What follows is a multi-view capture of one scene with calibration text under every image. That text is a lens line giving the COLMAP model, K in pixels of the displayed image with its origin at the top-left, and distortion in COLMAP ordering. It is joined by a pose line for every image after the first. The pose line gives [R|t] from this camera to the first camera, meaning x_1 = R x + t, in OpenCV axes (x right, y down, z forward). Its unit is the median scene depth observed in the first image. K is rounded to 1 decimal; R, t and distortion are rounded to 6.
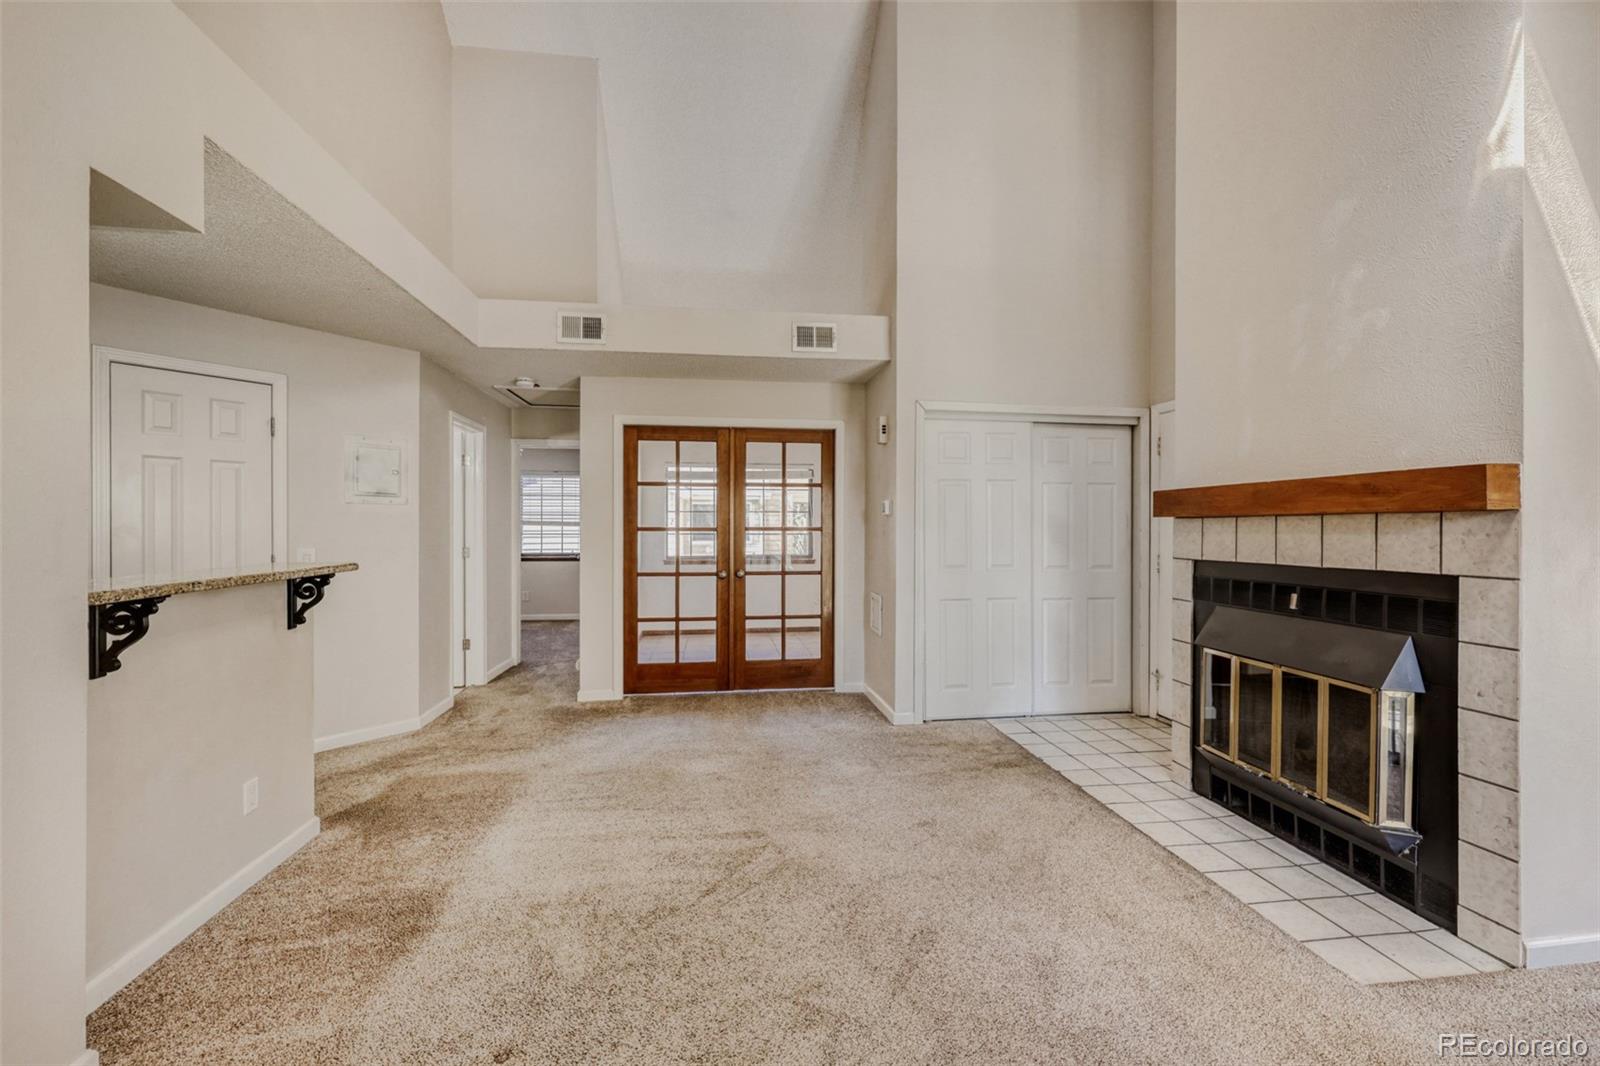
lens RADIAL K [[665.6, 0, 797.6], [0, 665.6, 532.4], [0, 0, 1]] dist [0.001252, 0.000502]
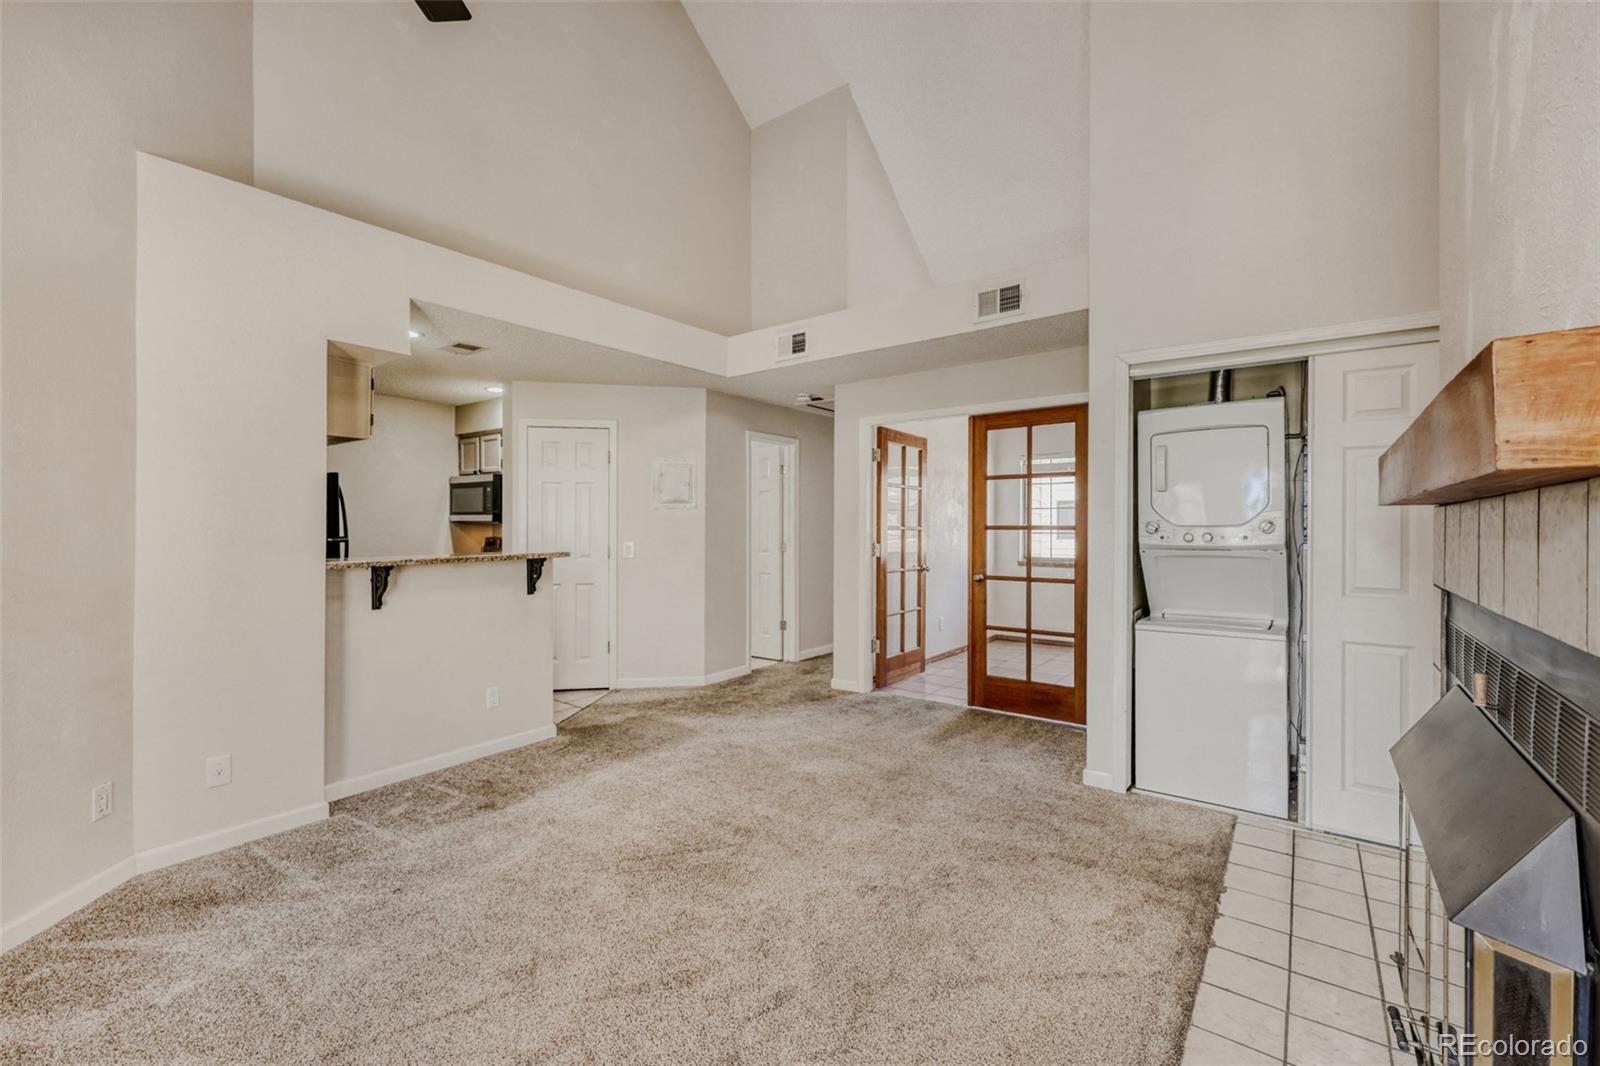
lens RADIAL K [[665.6, 0, 773.8], [0, 665.6, 524.9], [0, 0, 1]] dist [0.001252, 0.000502]
pose [[0.703238, -0.003686, -0.710945, 0.589716], [-0.002779, 0.999965, -0.007933, -0.001133], [0.710950, 0.007555, 0.703202, 0.280896]]
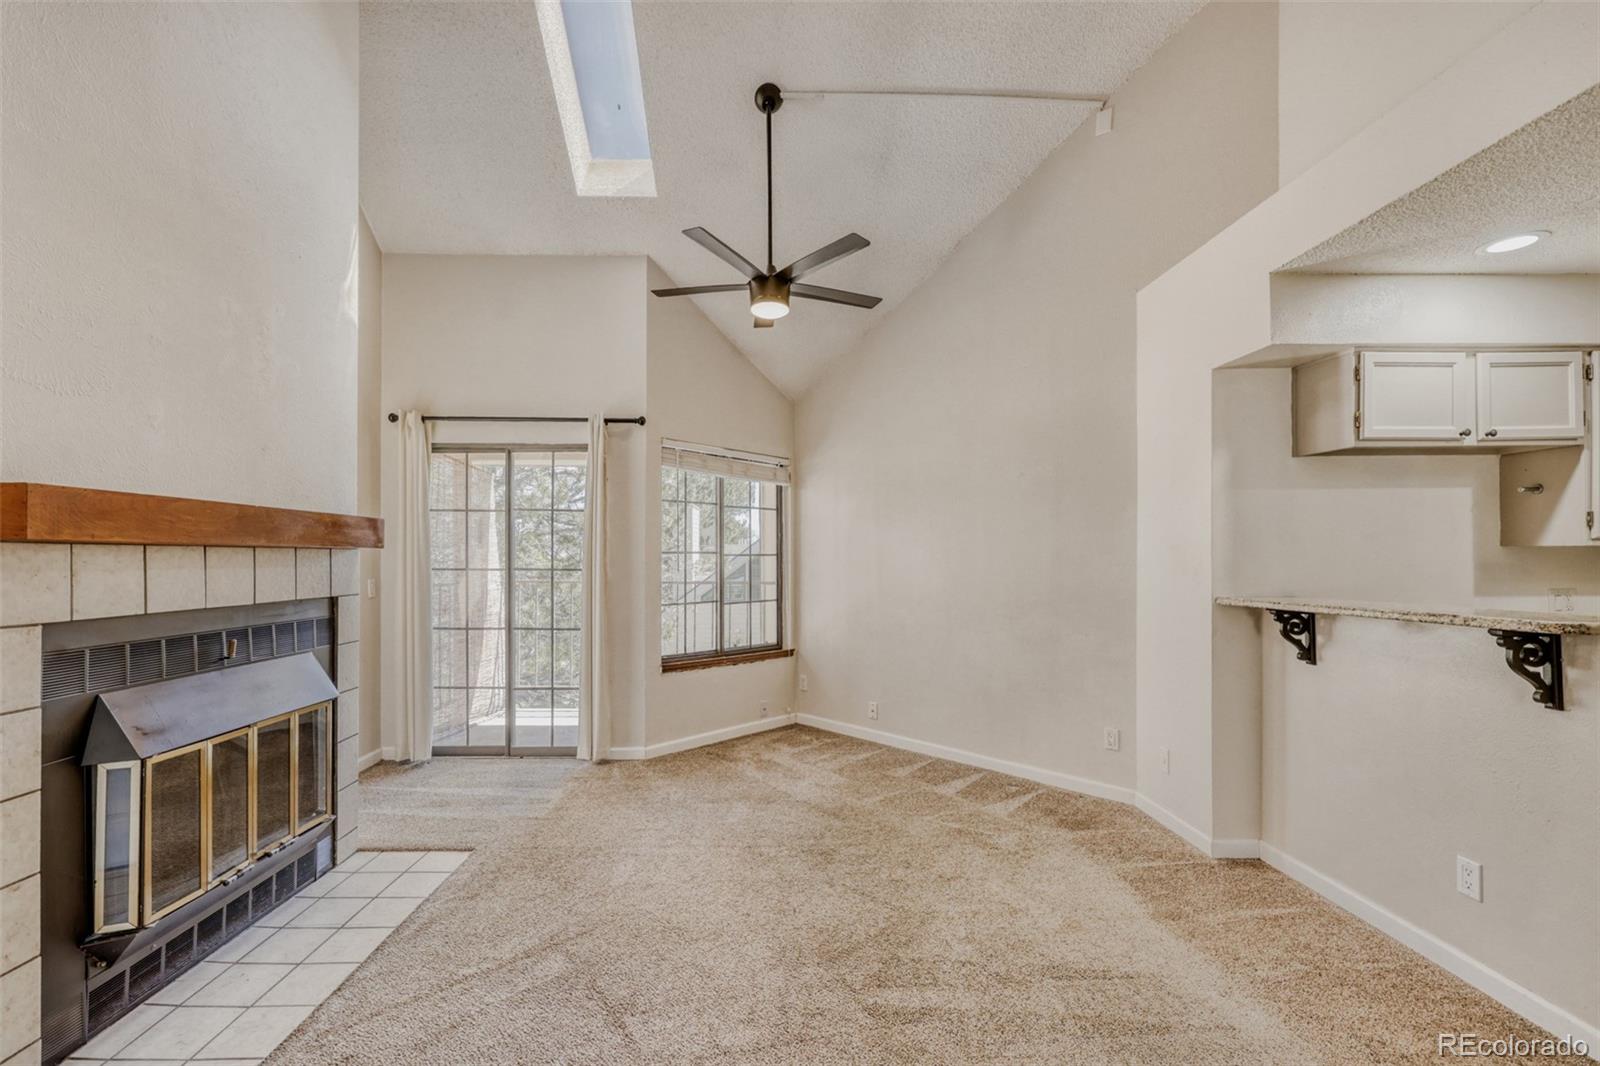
lens RADIAL K [[665.6, 0, 784.7], [0, 665.6, 553.9], [0, 0, 1]] dist [0.001252, 0.000502]
pose [[-0.993243, 0.002484, 0.116027, -0.037508], [0.002919, 0.999989, 0.003581, -0.013325], [-0.116016, 0.003895, -0.993240, 1.454517]]
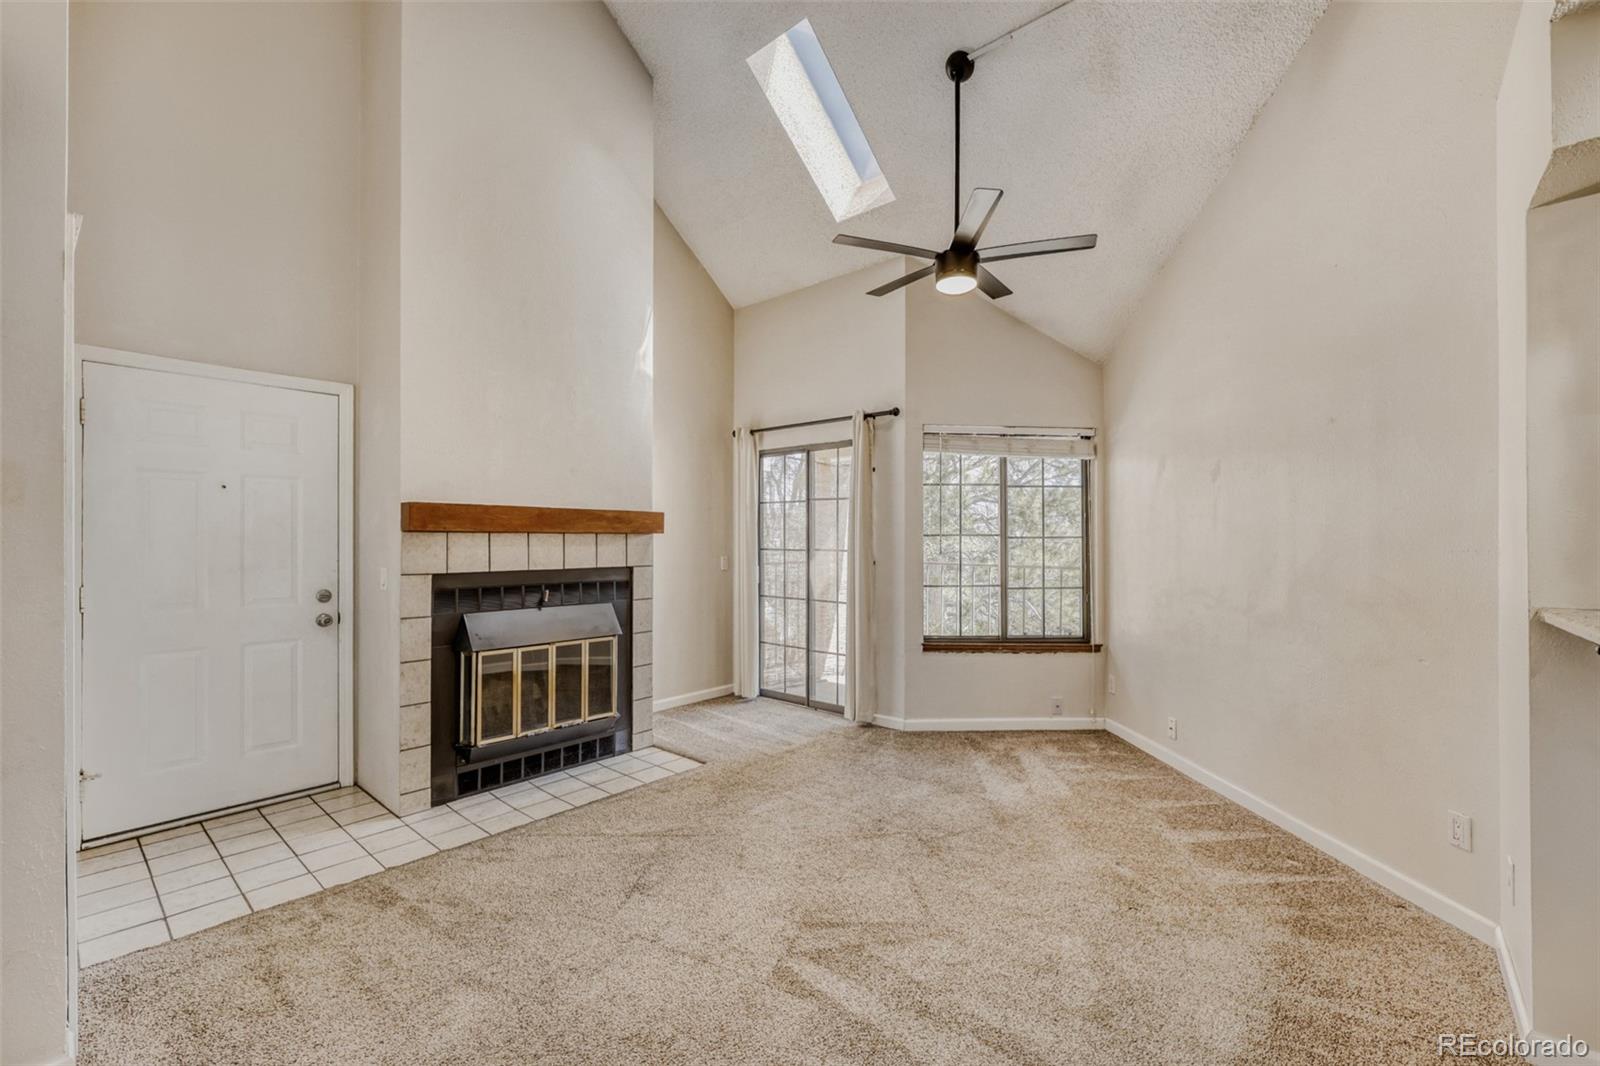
lens RADIAL K [[665.6, 0, 807.8], [0, 665.6, 536.6], [0, 0, 1]] dist [0.001252, 0.000502]
pose [[-0.666162, 0.006582, 0.745778, -0.525948], [0.007897, 0.999967, -0.001772, -0.008566], [-0.745765, 0.004709, -0.666192, 1.252318]]
